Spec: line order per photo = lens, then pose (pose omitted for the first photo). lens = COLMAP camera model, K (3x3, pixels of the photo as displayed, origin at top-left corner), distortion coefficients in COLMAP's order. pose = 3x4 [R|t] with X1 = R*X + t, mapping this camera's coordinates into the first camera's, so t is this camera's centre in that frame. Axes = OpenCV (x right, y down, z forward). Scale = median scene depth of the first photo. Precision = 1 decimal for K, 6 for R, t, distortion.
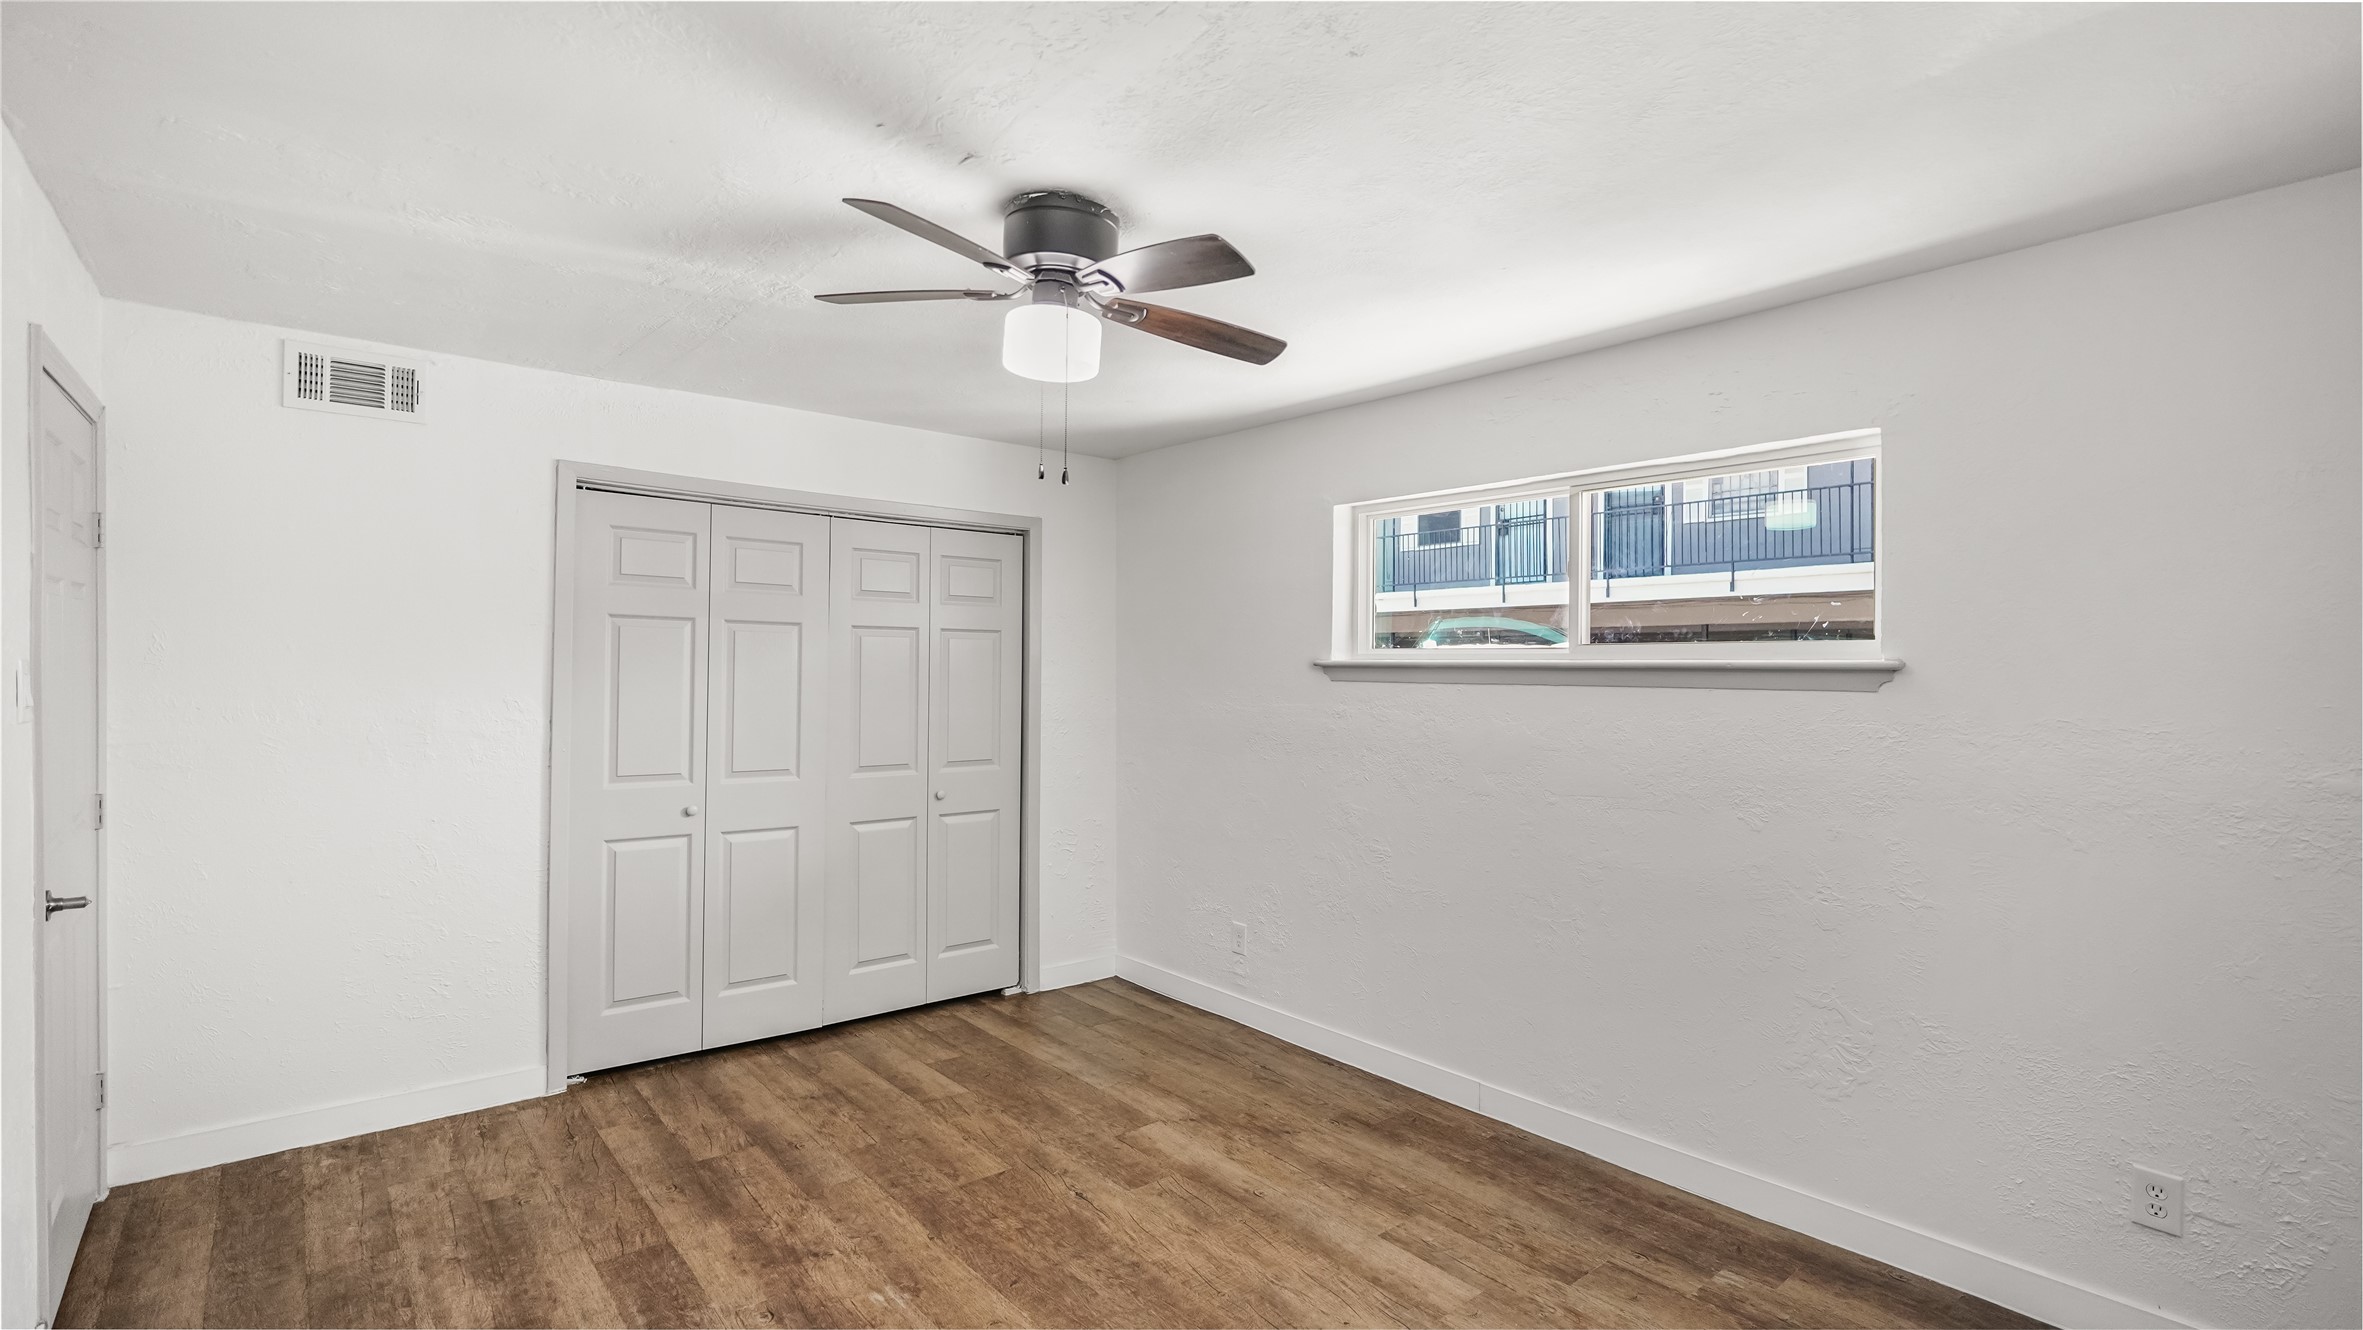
lens RADIAL K [[1077.5, 0, 1177.6], [0, 1077.5, 641.0], [0, 0, 1]] dist [-0.021173, 0.013129]
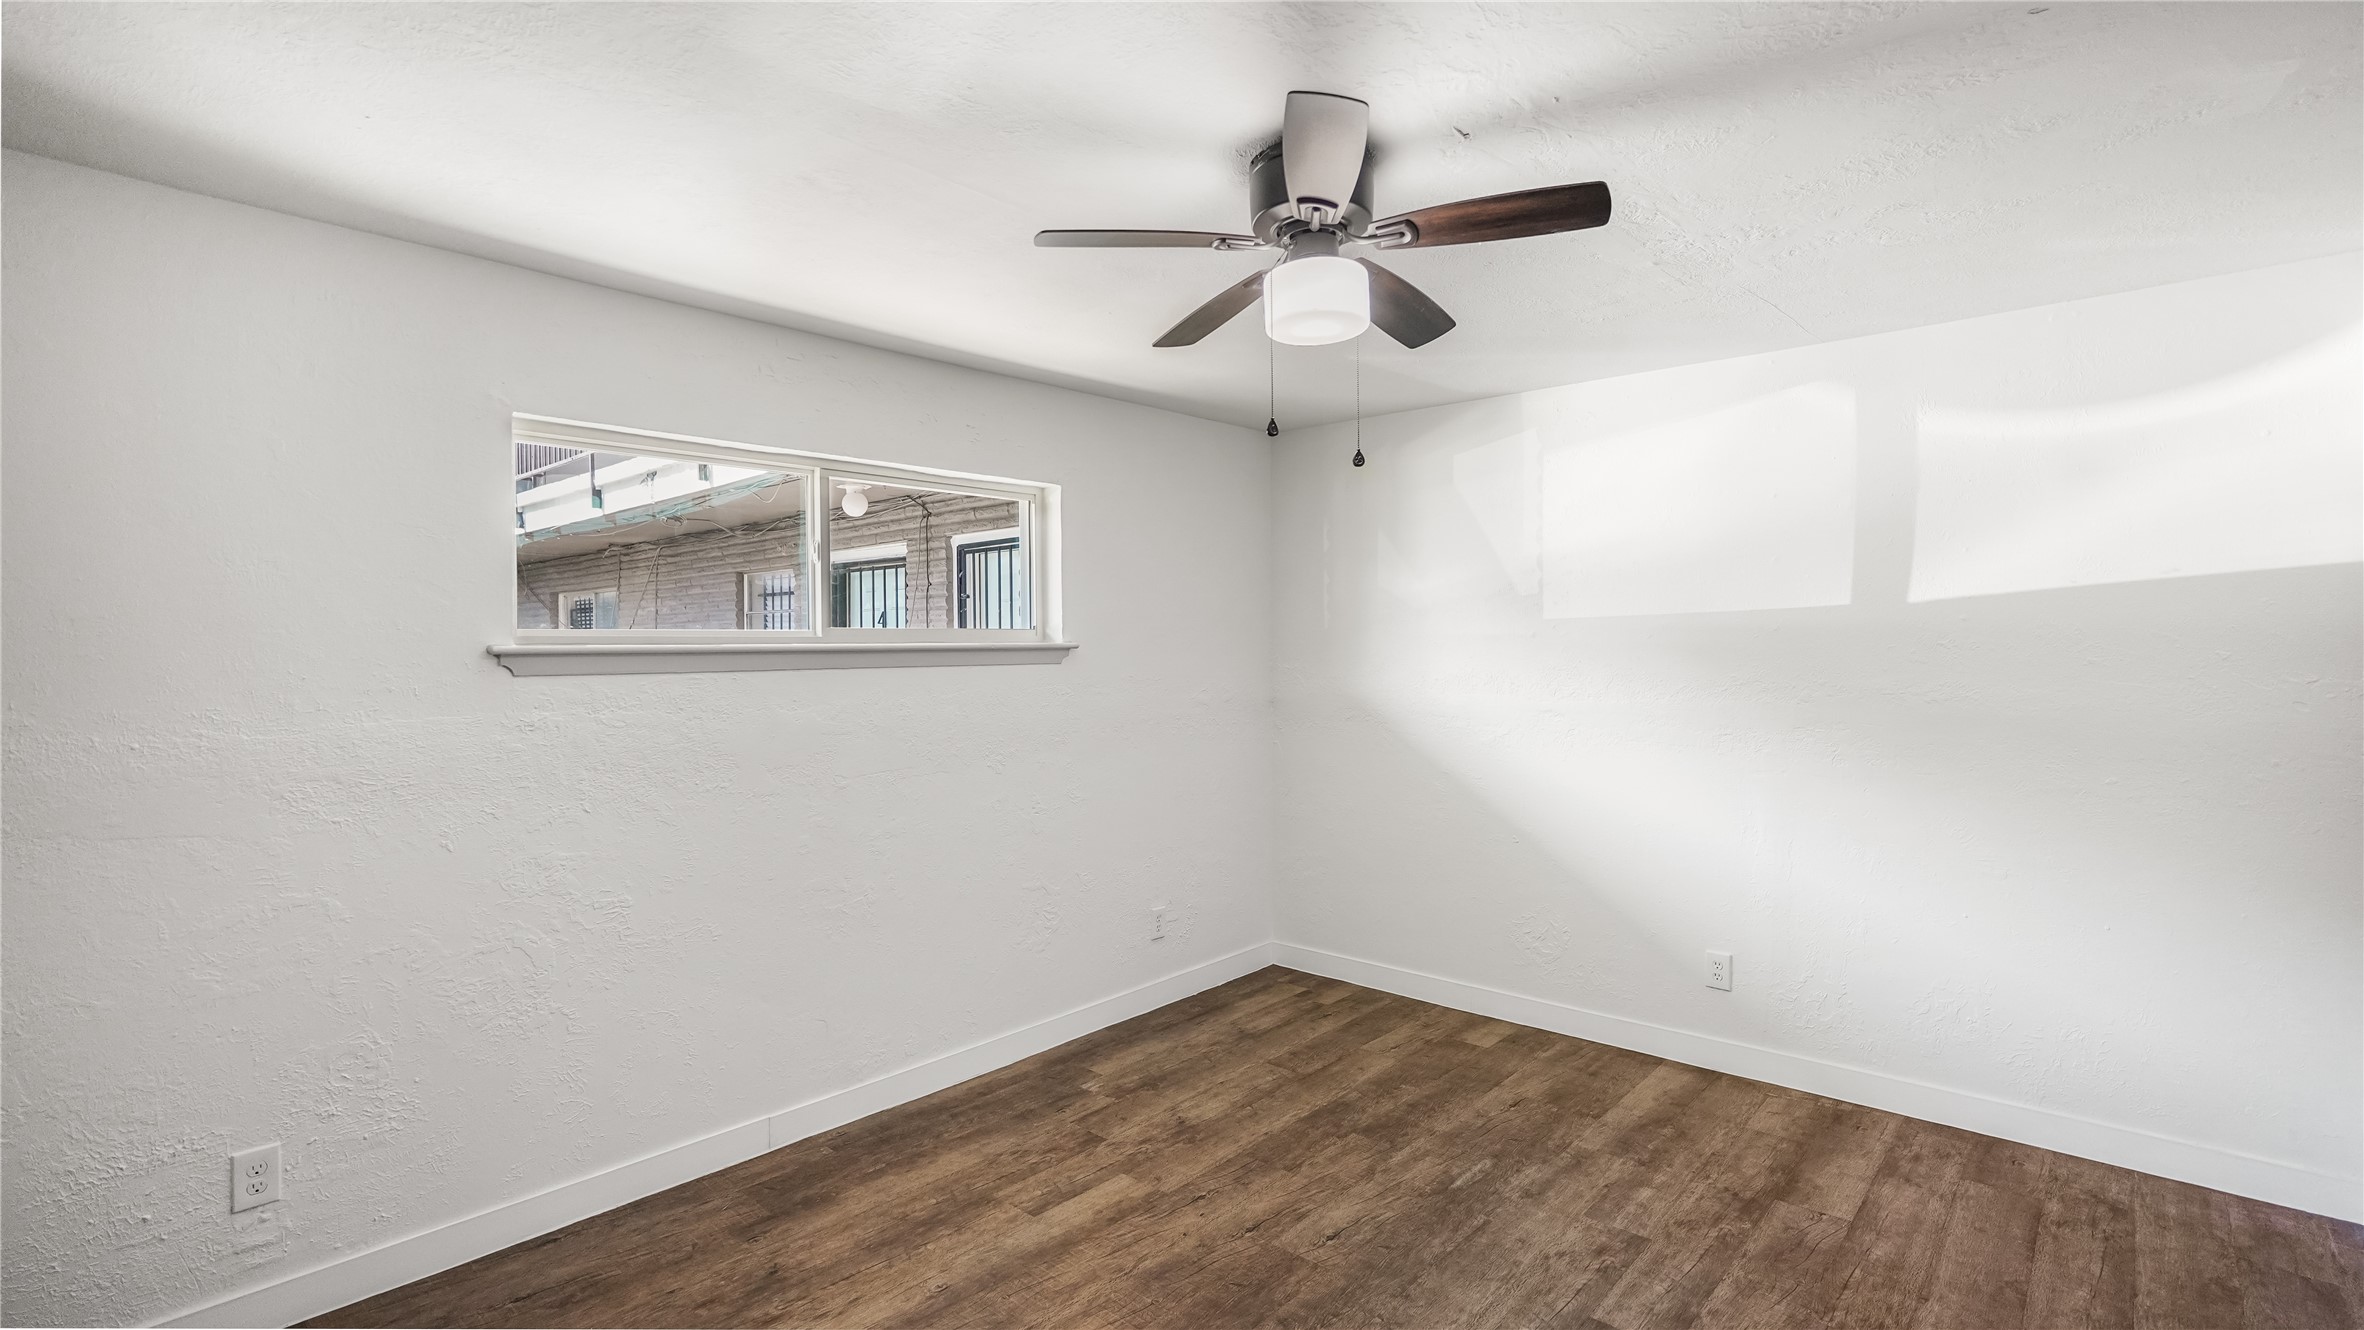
lens RADIAL K [[1077.9, 0, 1178.1], [0, 1077.9, 641.0], [0, 0, 1]] dist [-0.021173, 0.013129]
pose [[-0.125986, -0.002122, 0.992030, -0.674870], [-0.014747, 0.999891, 0.000266, 0.010619], [-0.991922, -0.014596, -0.126003, 0.817106]]
